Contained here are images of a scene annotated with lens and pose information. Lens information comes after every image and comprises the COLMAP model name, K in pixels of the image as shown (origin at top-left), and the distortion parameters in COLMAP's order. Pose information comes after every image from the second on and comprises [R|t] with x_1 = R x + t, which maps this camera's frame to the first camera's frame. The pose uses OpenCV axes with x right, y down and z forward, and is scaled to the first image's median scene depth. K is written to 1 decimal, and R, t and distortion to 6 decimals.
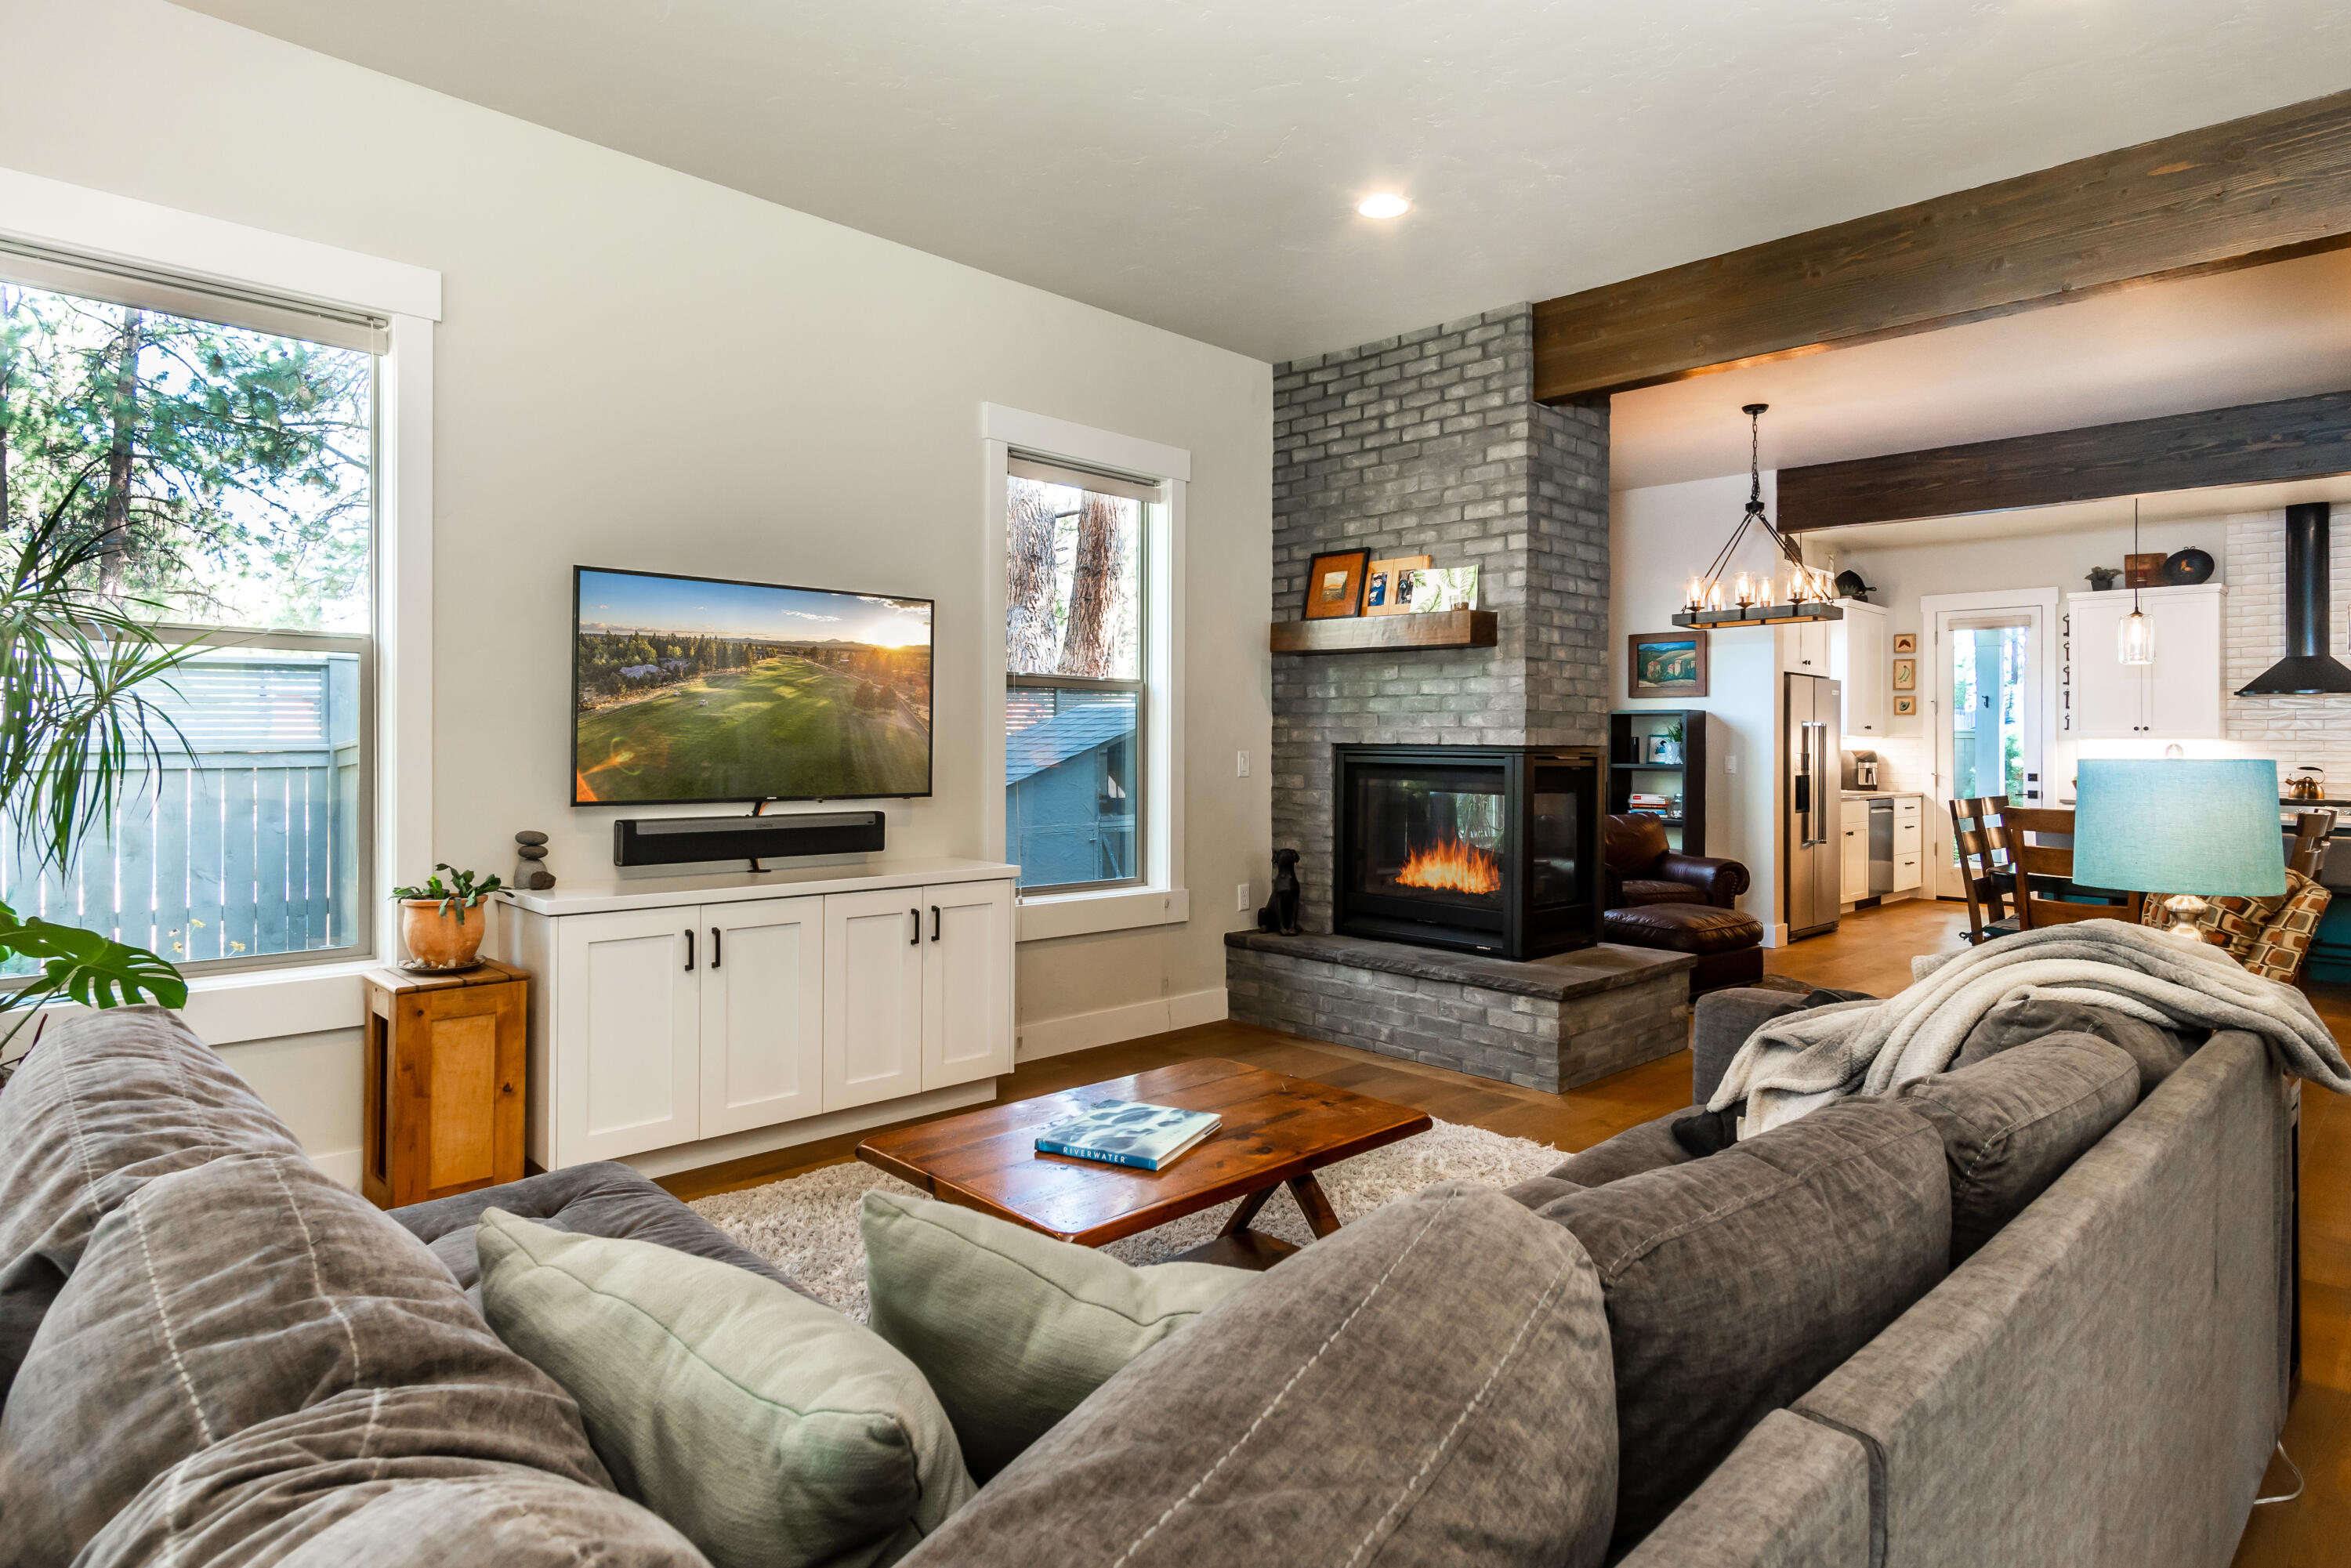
lens RADIAL K [[1259.2, 0, 1181.6], [0, 1259.2, 763.7], [0, 0, 1]] dist [0.014140, 0.004895]
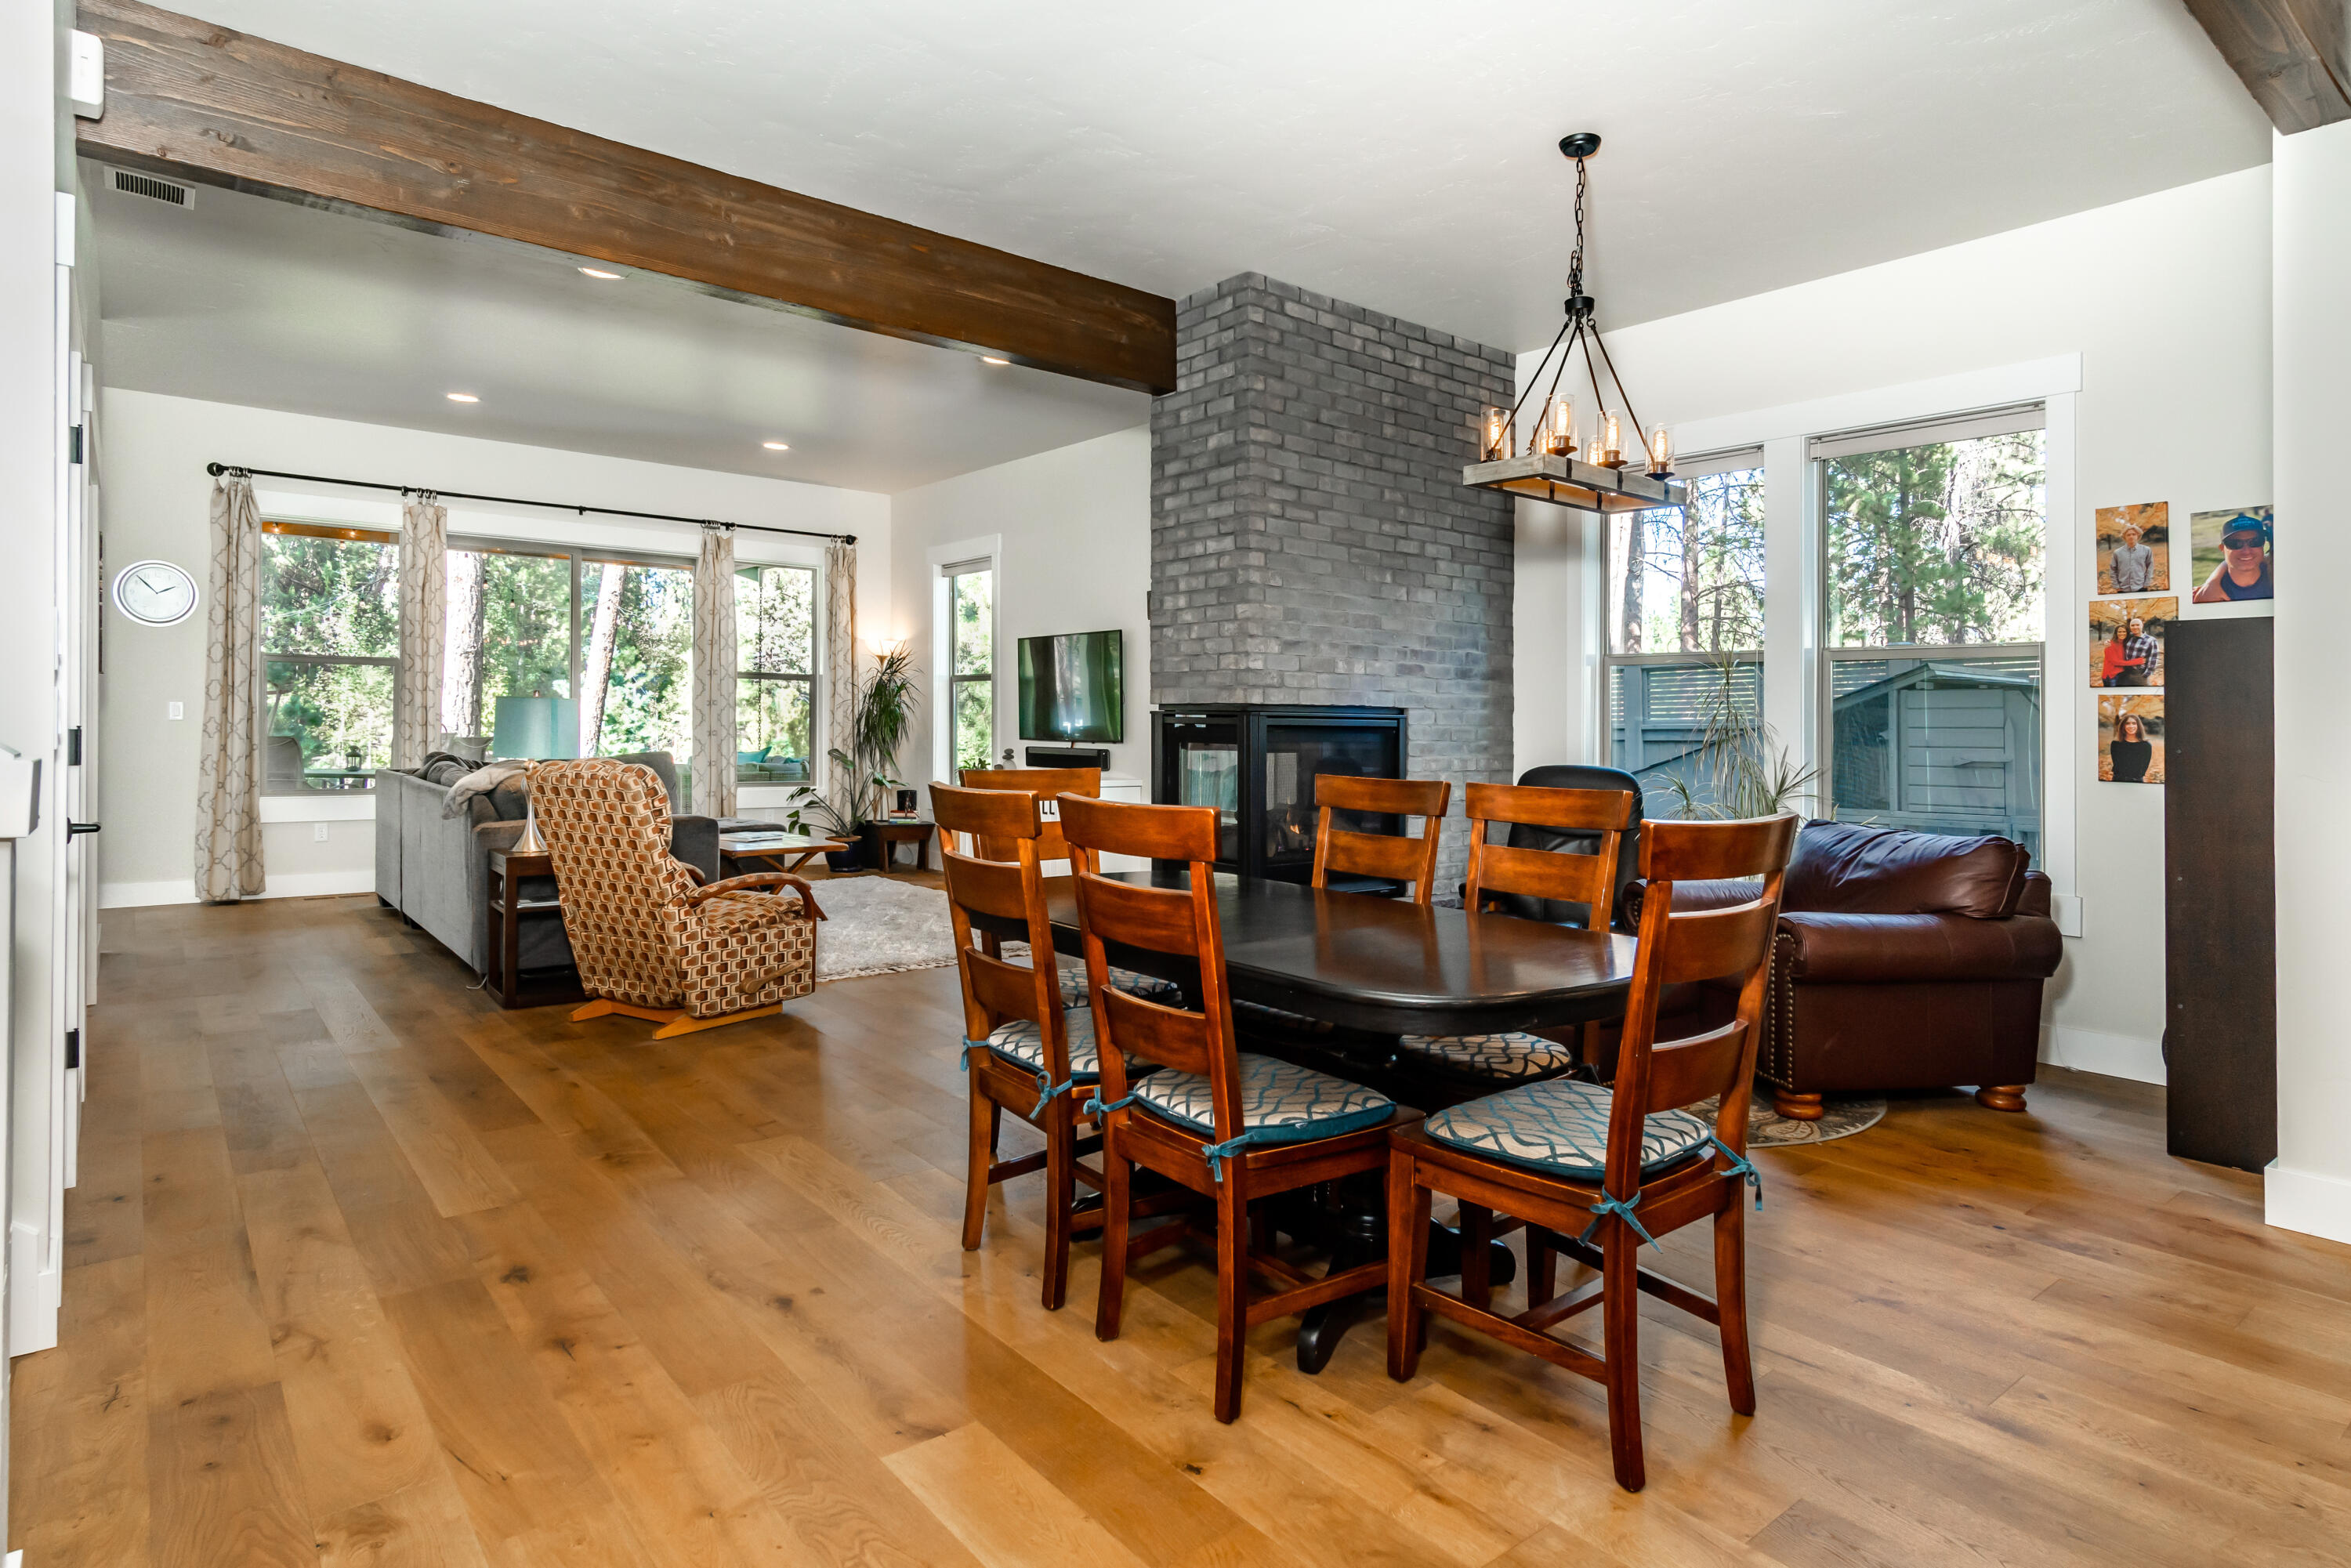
lens RADIAL K [[1259.2, 0, 1182.6], [0, 1259.2, 721.2], [0, 0, 1]] dist [0.014140, 0.004895]
pose [[-0.077817, -0.006798, -0.996944, 1.314073], [-0.016409, 0.999850, -0.005537, 0.005690], [0.996833, 0.015928, -0.077917, 1.052232]]
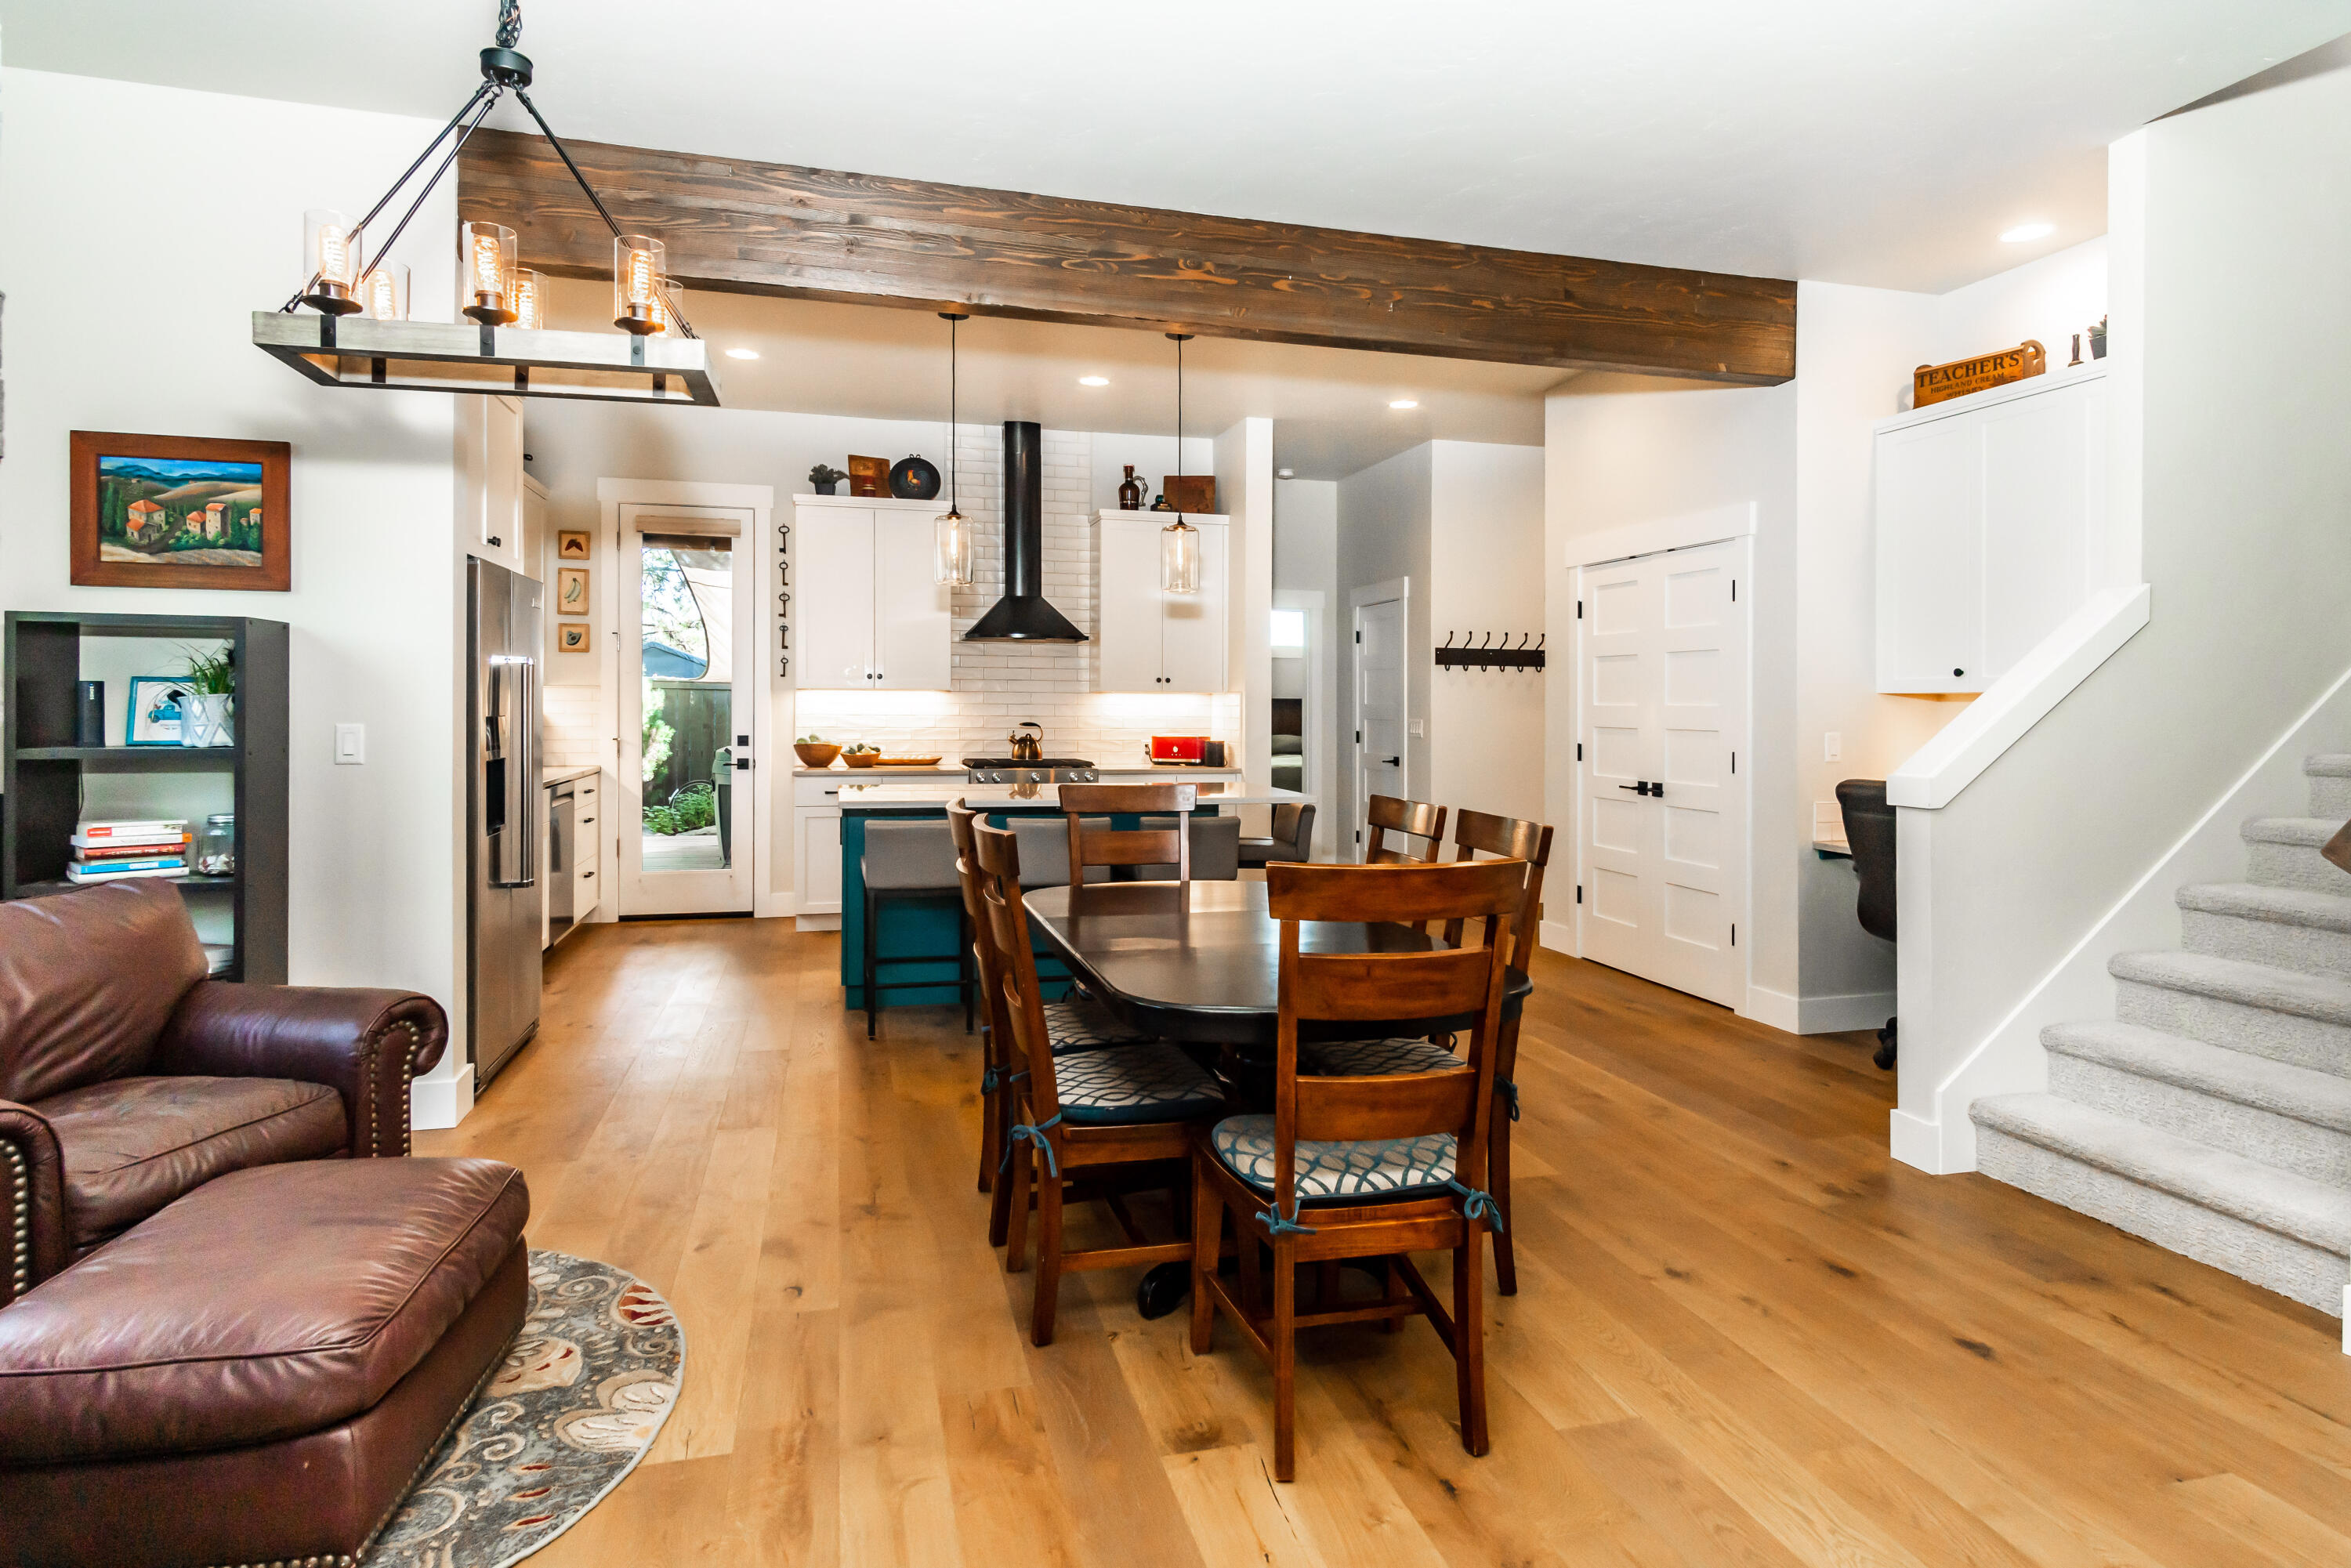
lens RADIAL K [[1259.2, 0, 1139.4], [0, 1259.2, 683.8], [0, 0, 1]] dist [0.014140, 0.004895]
pose [[0.493278, 0.006875, 0.869845, 0.271702], [0.010646, 0.999846, -0.013940, -0.017432], [-0.869807, 0.016137, 0.493129, 0.810764]]
